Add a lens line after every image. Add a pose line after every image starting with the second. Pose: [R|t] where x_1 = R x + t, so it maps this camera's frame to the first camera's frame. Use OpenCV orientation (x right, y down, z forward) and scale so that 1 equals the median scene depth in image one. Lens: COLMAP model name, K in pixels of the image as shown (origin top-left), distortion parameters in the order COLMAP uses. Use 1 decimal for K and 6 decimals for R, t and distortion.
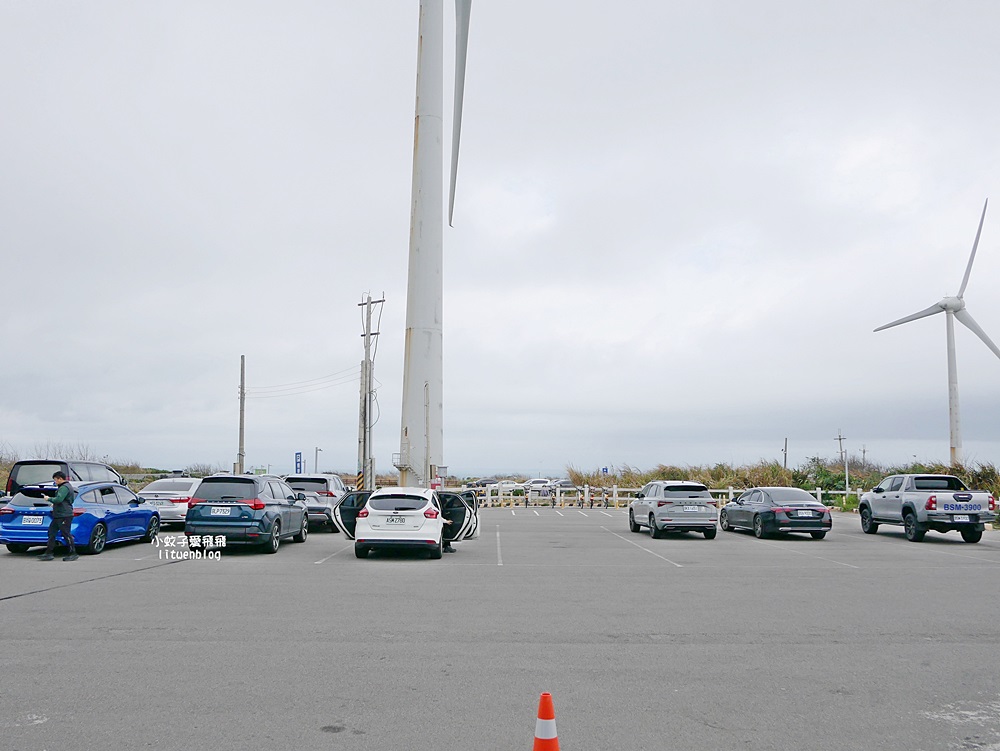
lens RADIAL K [[860.1, 0, 489.8], [0, 860.1, 373.9], [0, 0, 1]] dist [-0.033060, 0.004605]
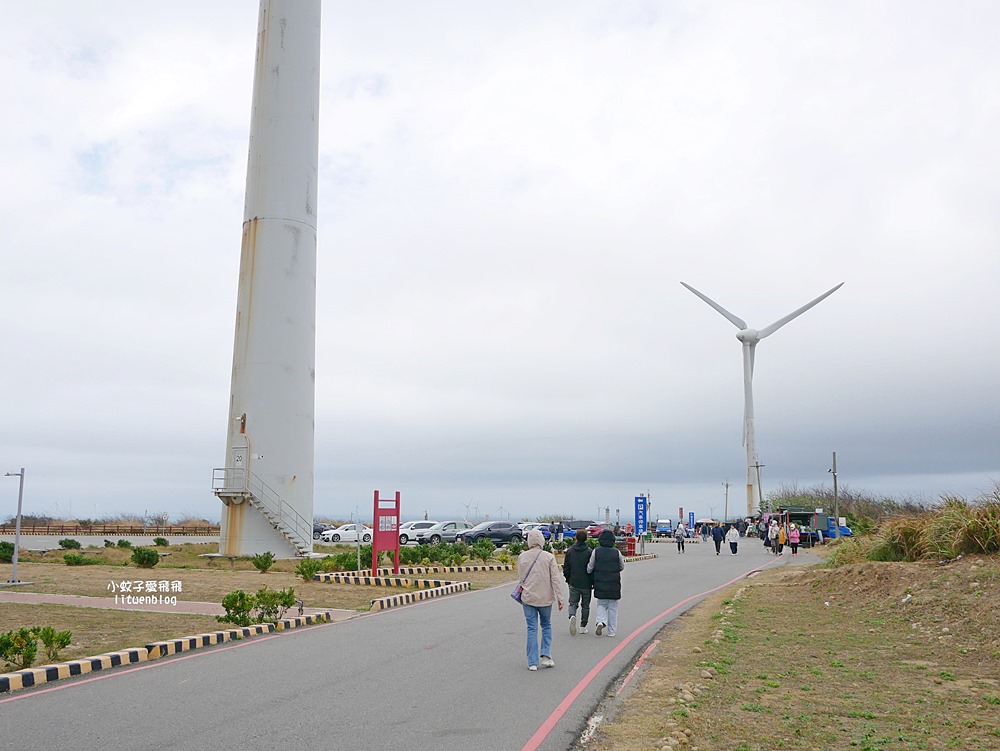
lens RADIAL K [[860.1, 0, 489.8], [0, 860.1, 373.9], [0, 0, 1]] dist [-0.033060, 0.004605]
pose [[0.947868, 0.039570, 0.316197, -0.118211], [-0.022966, 0.998163, -0.056069, 0.062516], [-0.317835, 0.045884, 0.947035, 0.492128]]
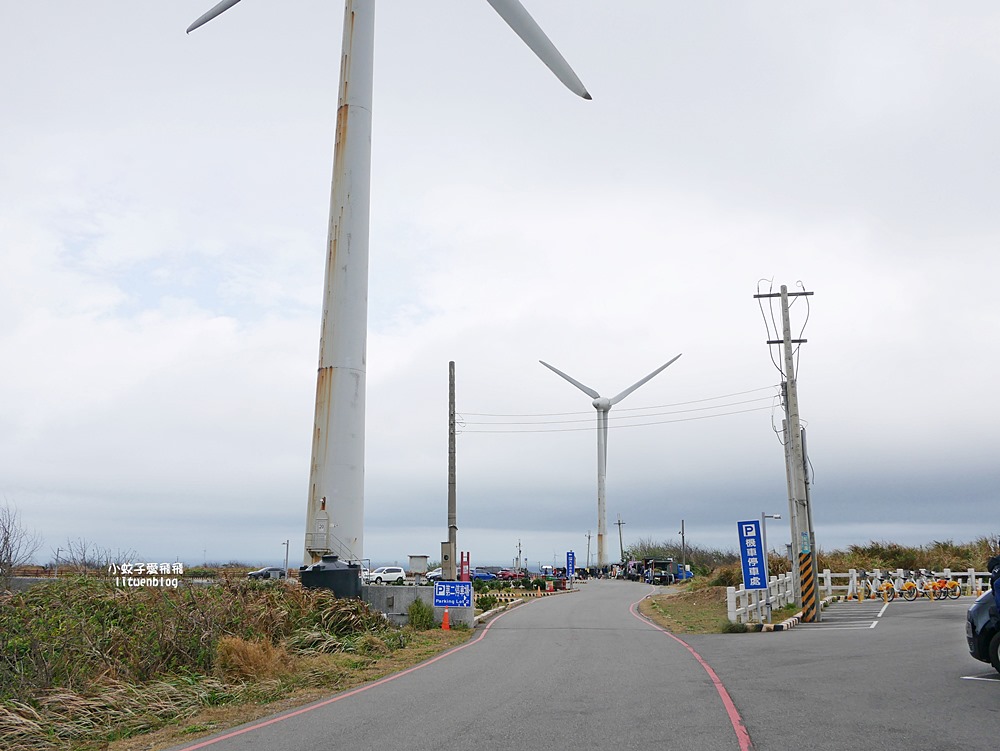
lens RADIAL K [[860.1, 0, 489.8], [0, 860.1, 373.9], [0, 0, 1]] dist [-0.033060, 0.004605]
pose [[0.874929, 0.091575, 0.475514, -0.333452], [-0.042870, 0.992749, -0.112305, 0.032517], [-0.482350, 0.077873, 0.872510, 0.270409]]
